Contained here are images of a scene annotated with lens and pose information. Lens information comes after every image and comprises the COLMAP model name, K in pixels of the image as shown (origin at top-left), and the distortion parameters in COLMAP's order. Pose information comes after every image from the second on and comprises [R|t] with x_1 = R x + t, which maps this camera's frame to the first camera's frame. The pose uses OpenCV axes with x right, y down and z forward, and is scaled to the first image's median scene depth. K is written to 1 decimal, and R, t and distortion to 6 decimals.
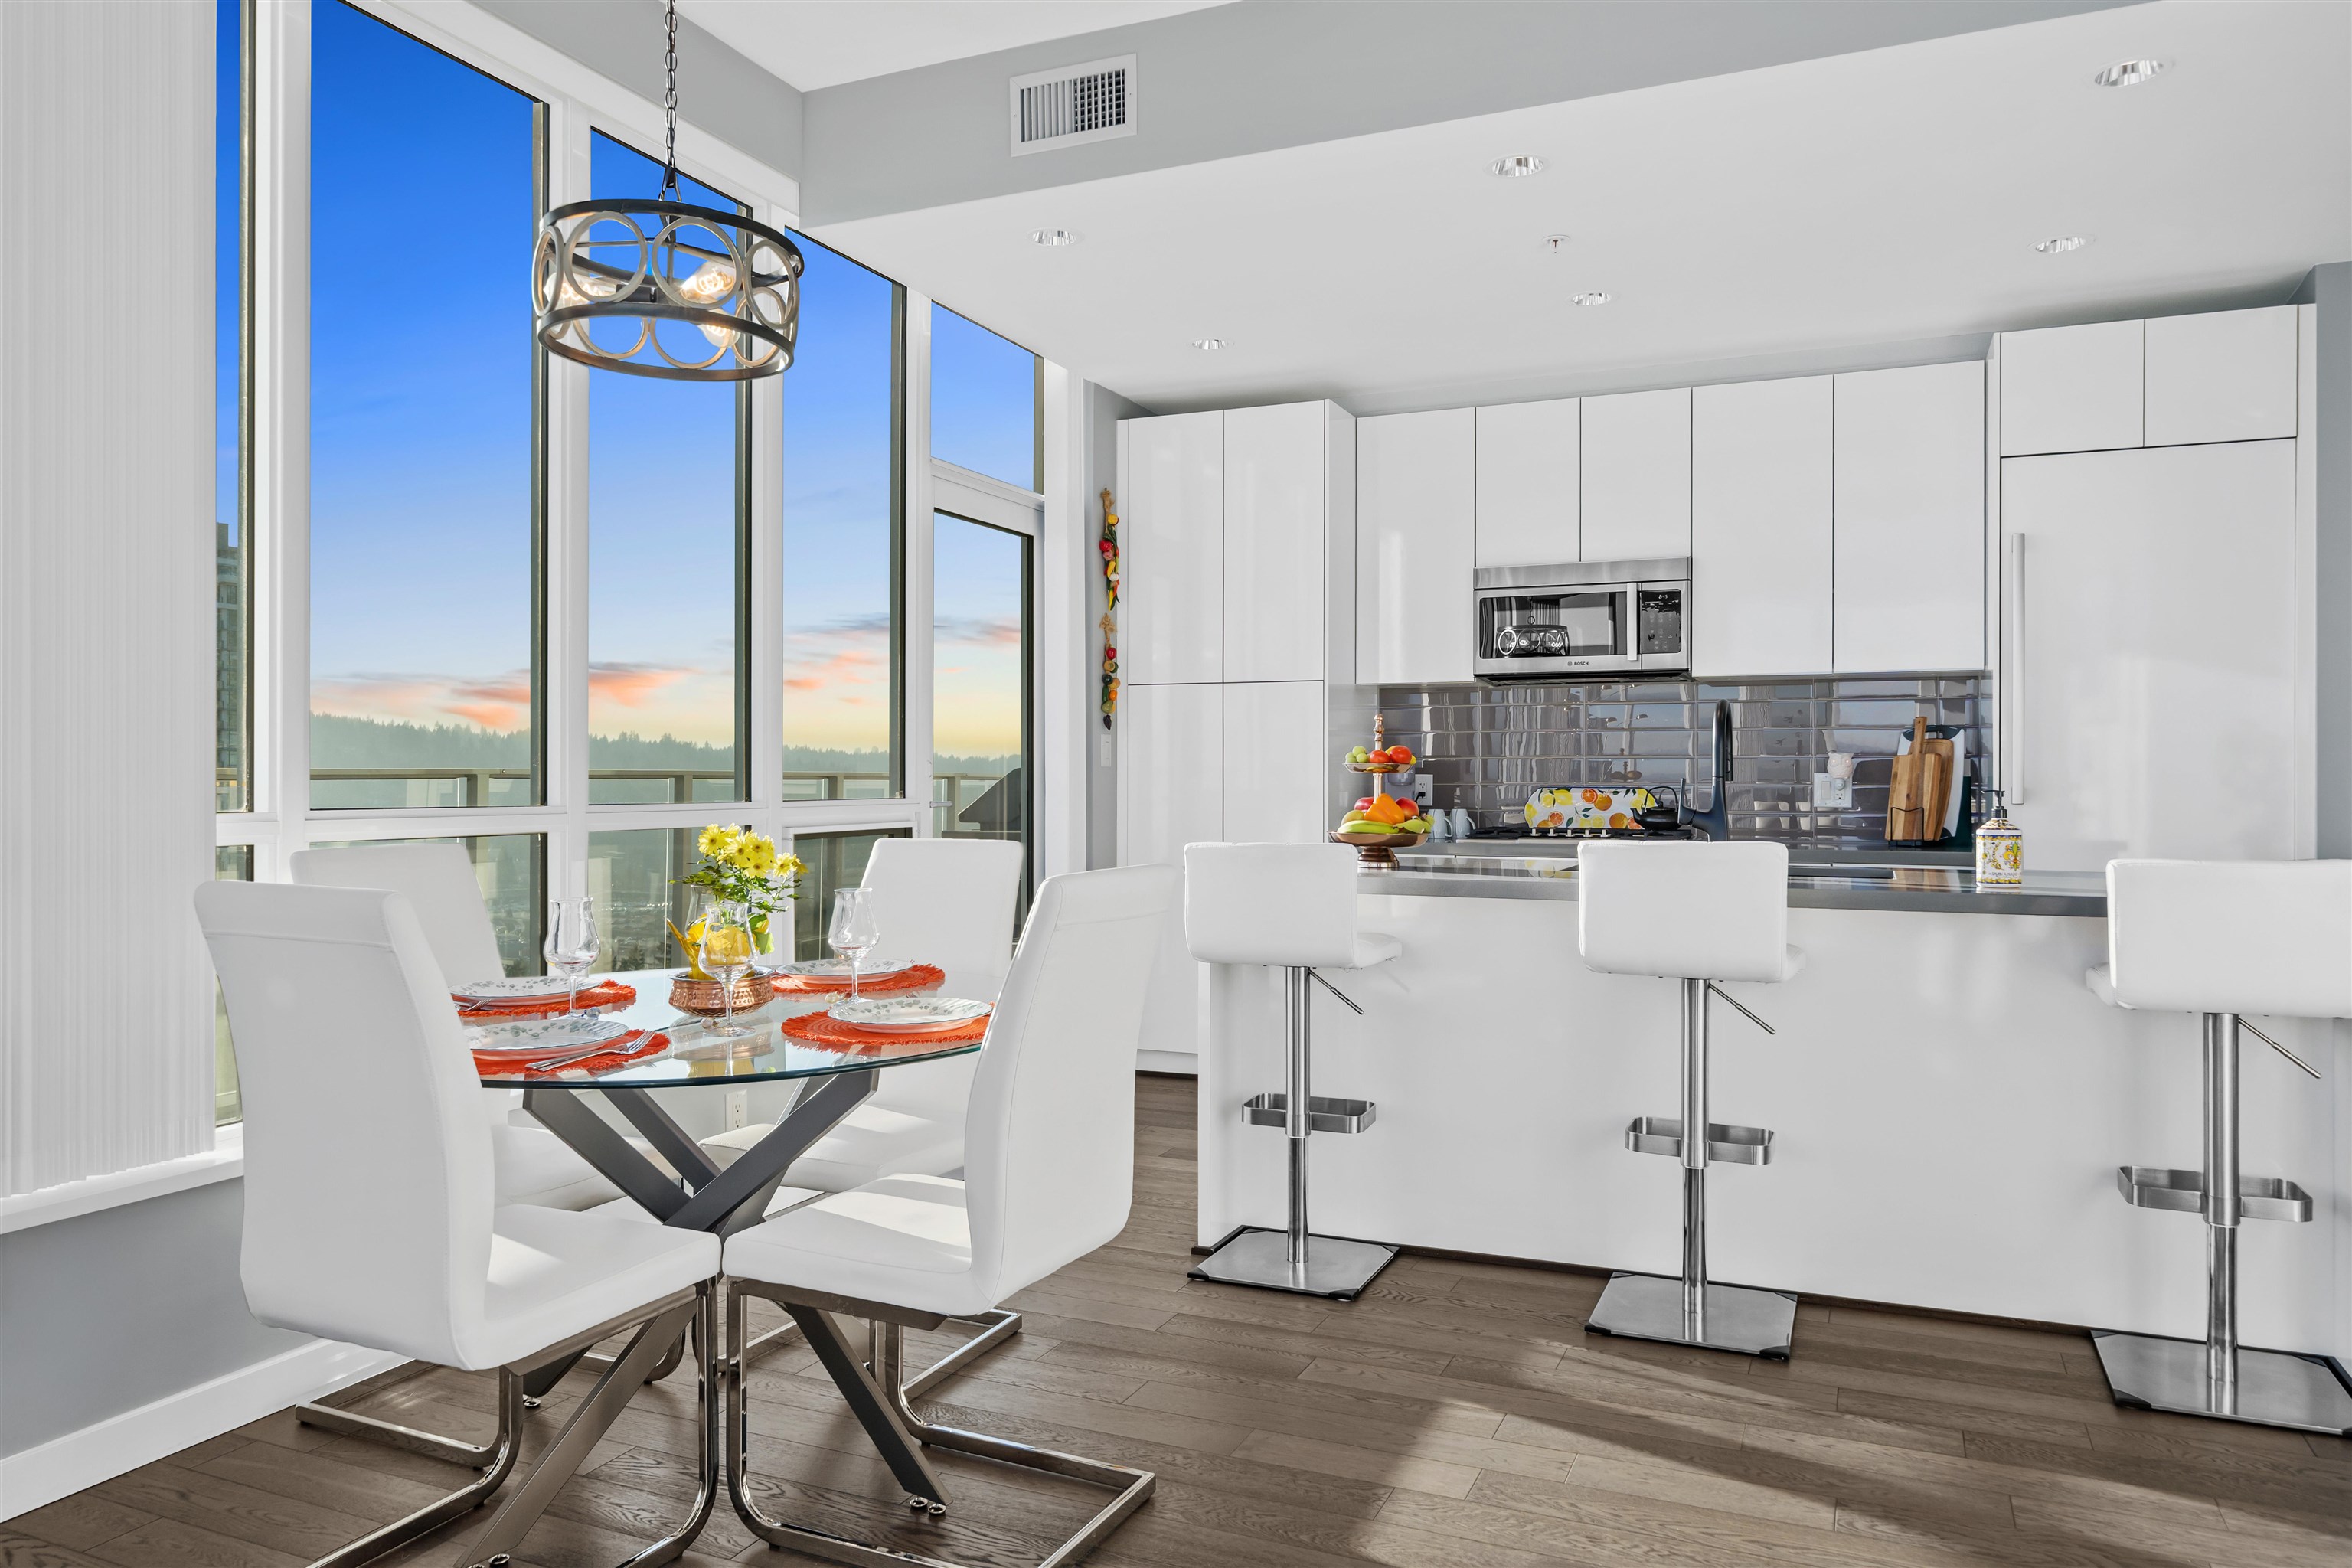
lens RADIAL K [[1594.4, 0, 1165.9], [0, 1594.4, 780.5], [0, 0, 1]] dist [0.009433, -0.001359]
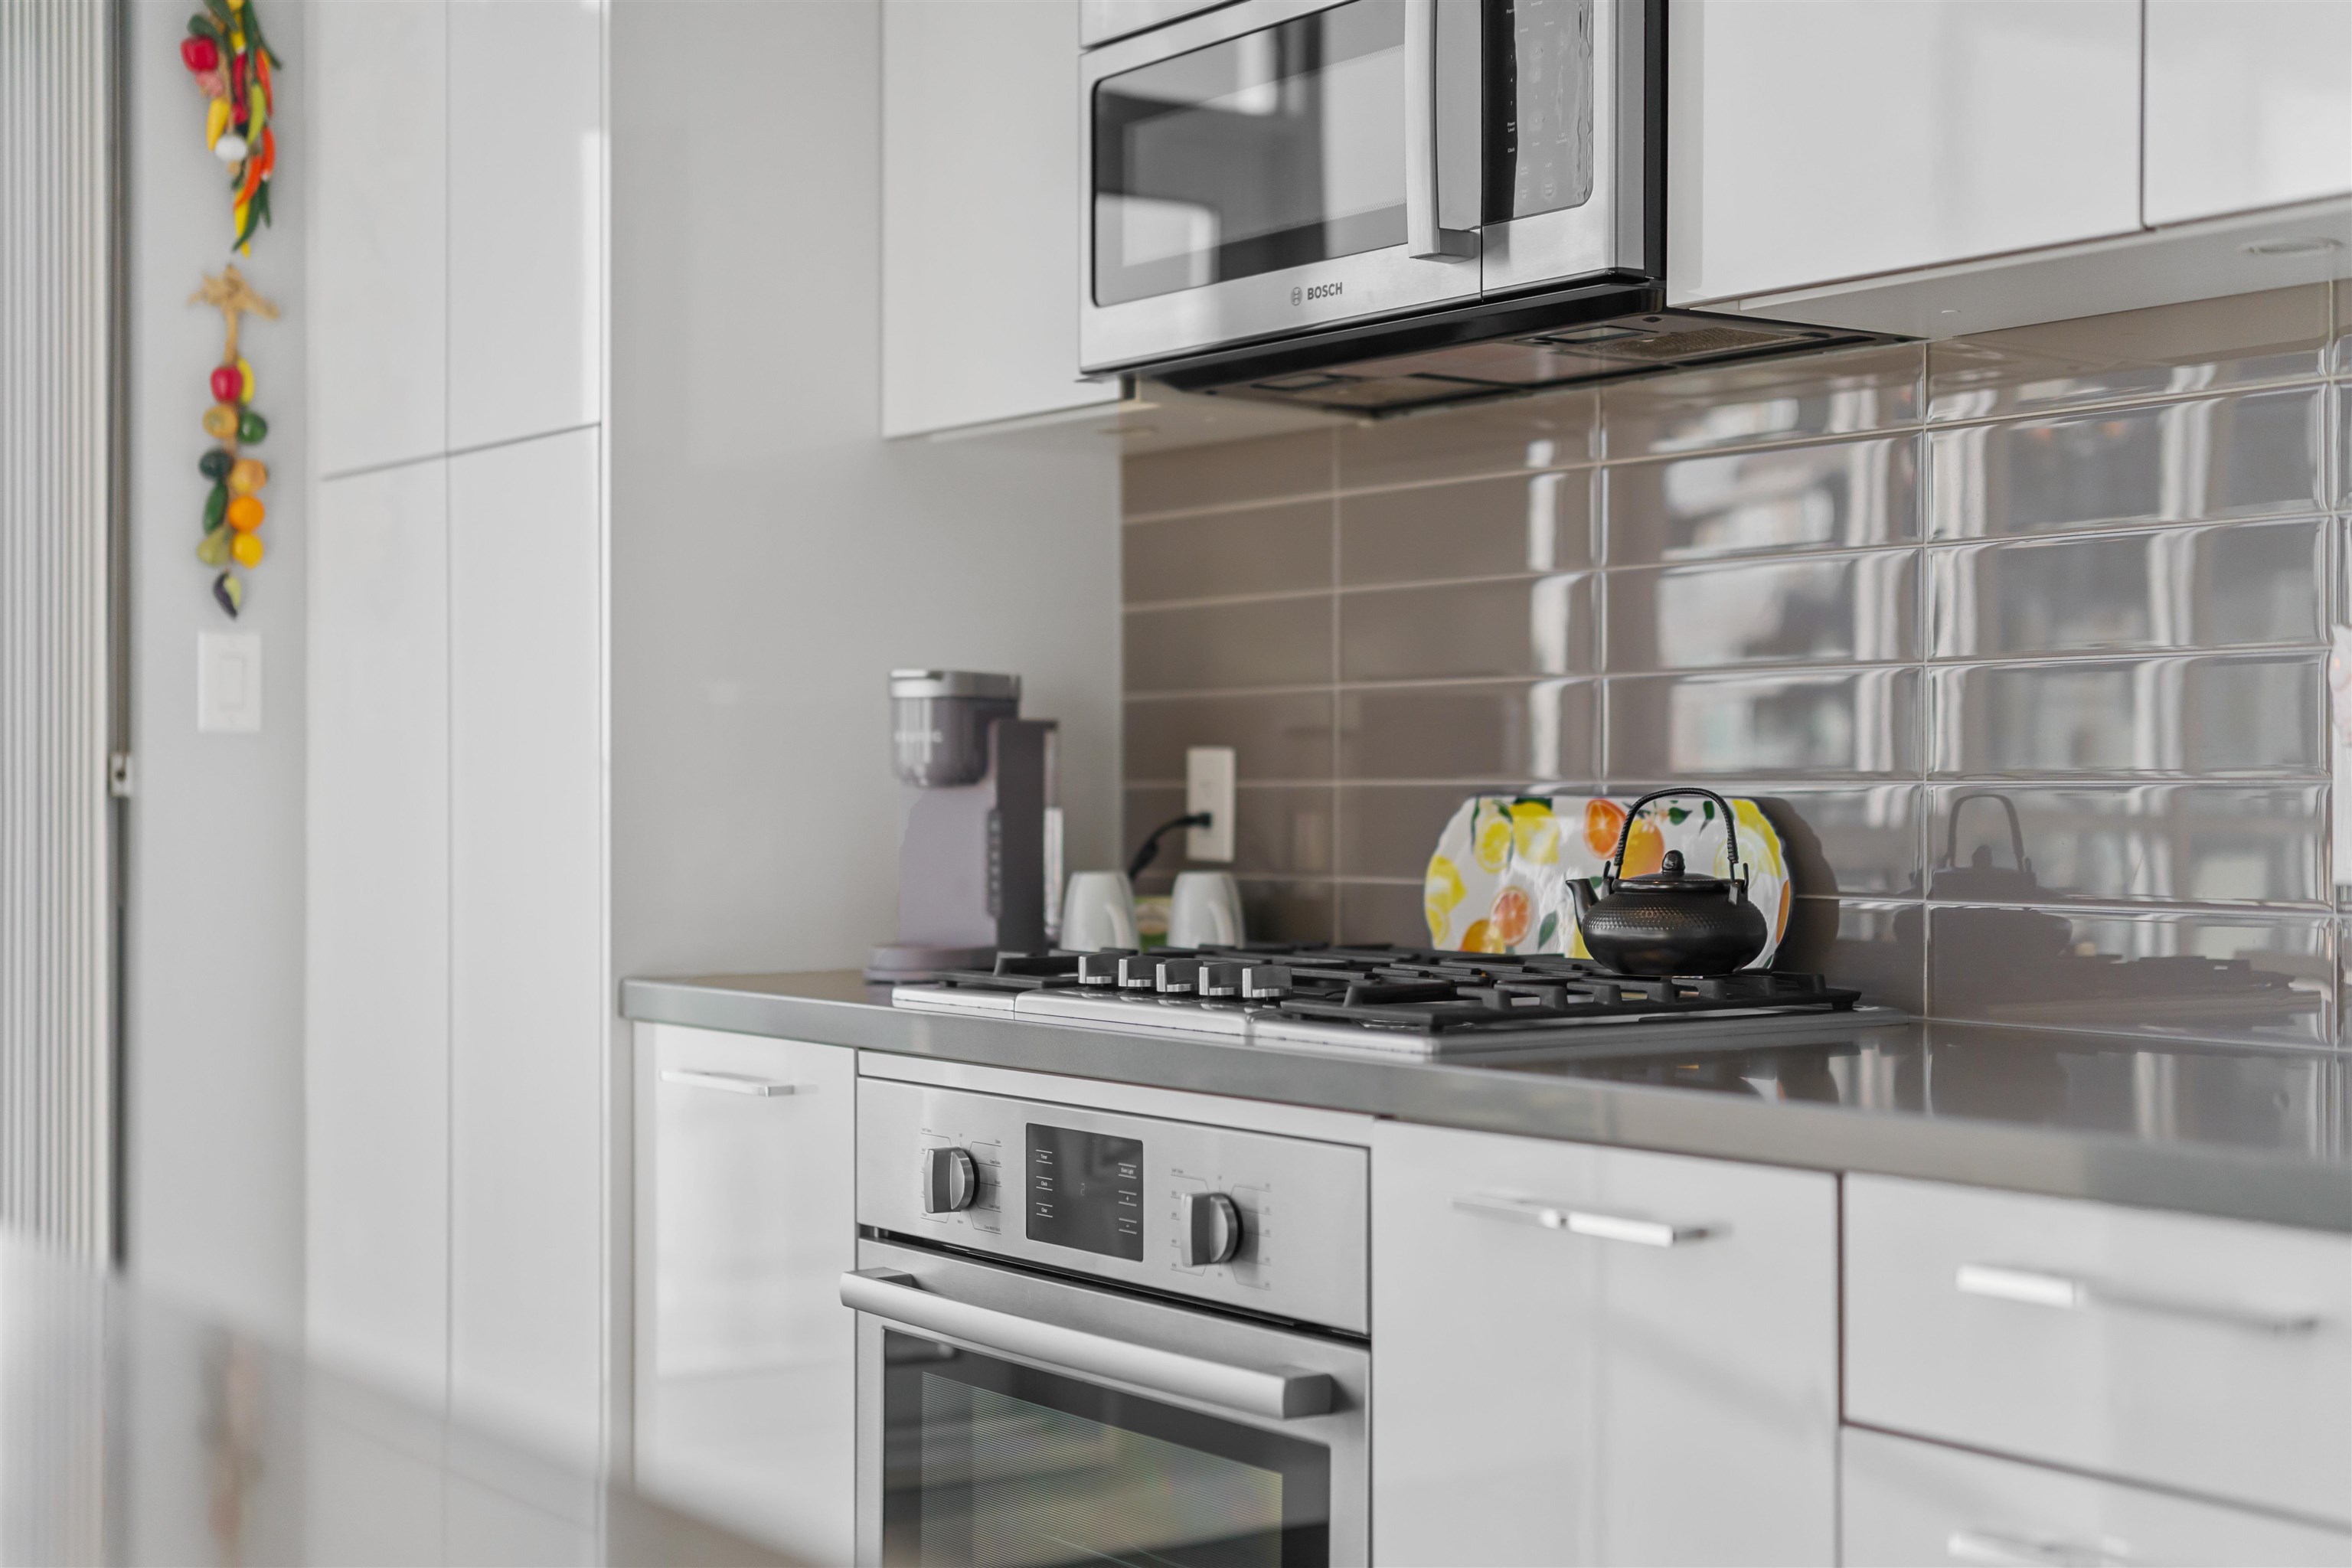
lens RADIAL K [[3254.1, 0, 1170.3], [0, 3254.1, 791.7], [0, 0, 1]] dist [0.010250, 0.000000]
pose [[0.865125, -0.001579, -0.501554, 0.501803], [0.000965, 0.999998, -0.001483, 0.005030], [0.501555, 0.000799, 0.865125, 0.563355]]
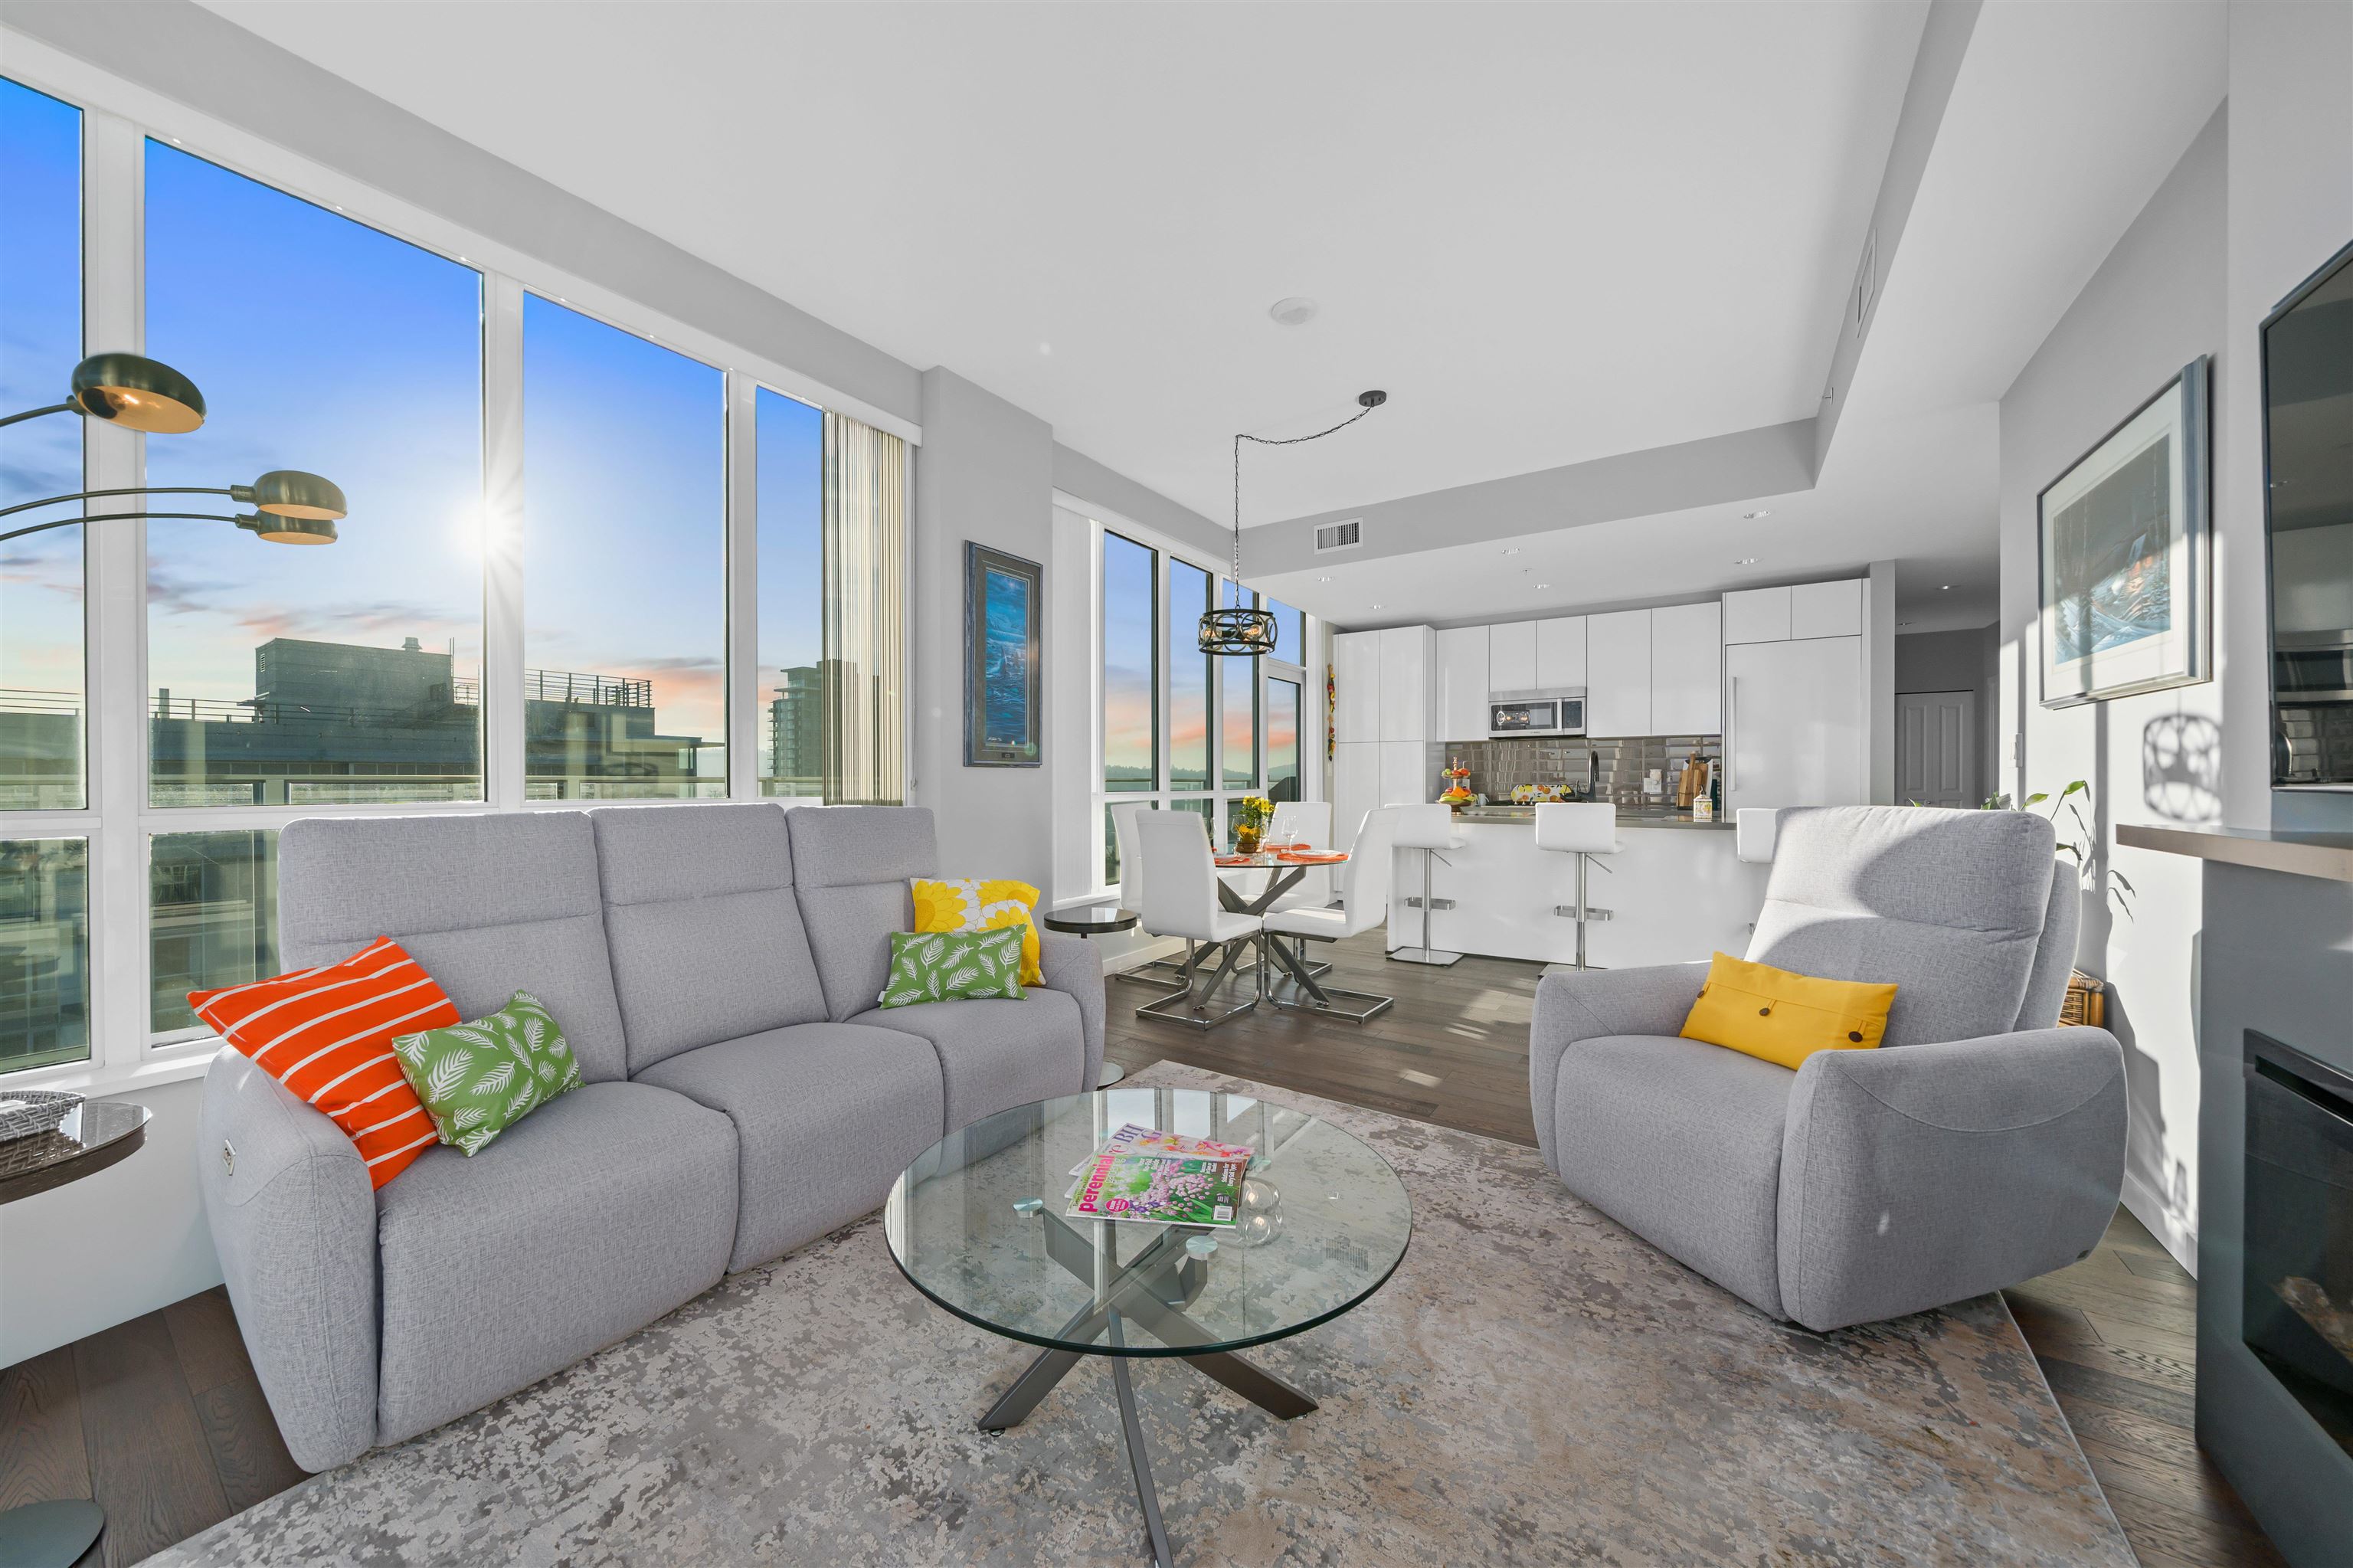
lens RADIAL K [[806.1, 0, 1145.6], [0, 806.1, 789.3], [0, 0, 1]] dist [-0.006765, -0.000022]
pose [[0.980703, -0.000855, -0.195500, -0.079687], [0.002594, 0.999959, 0.008641, -0.000003], [0.195484, -0.008981, 0.980666, -0.300607]]
